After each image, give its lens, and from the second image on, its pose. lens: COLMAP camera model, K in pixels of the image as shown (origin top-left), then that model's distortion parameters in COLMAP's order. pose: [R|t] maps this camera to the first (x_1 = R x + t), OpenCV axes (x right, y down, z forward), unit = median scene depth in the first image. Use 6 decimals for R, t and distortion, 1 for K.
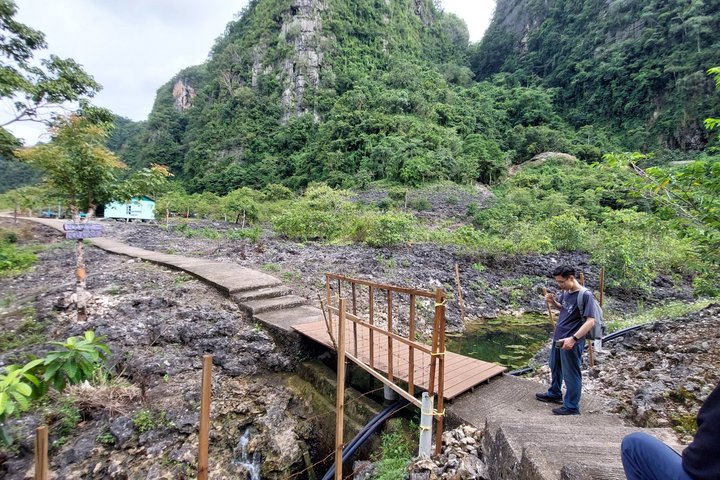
lens RADIAL K [[372.6, 0, 360.0], [0, 372.6, 240.0], [0, 0, 1]] dist [-0.002926, -0.000279]
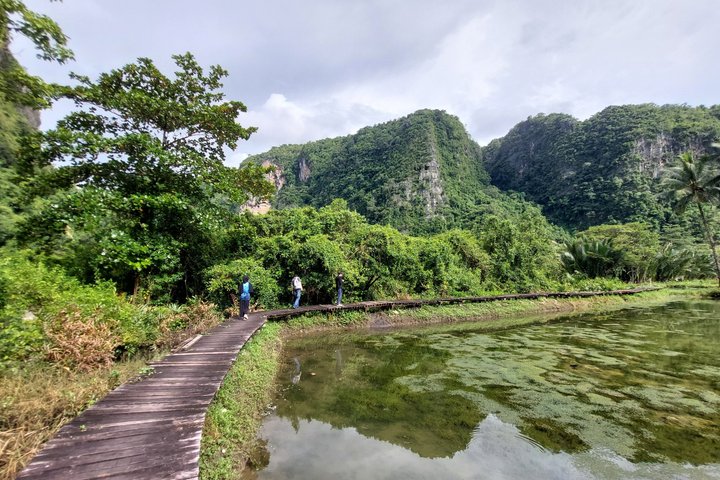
lens RADIAL K [[372.6, 0, 360.0], [0, 372.6, 240.0], [0, 0, 1]] dist [-0.002926, -0.000279]
pose [[0.995156, -0.002310, 0.098280, -0.947089], [0.010998, 0.996064, -0.087950, 0.004432], [-0.097690, 0.088605, 0.991265, -1.342466]]
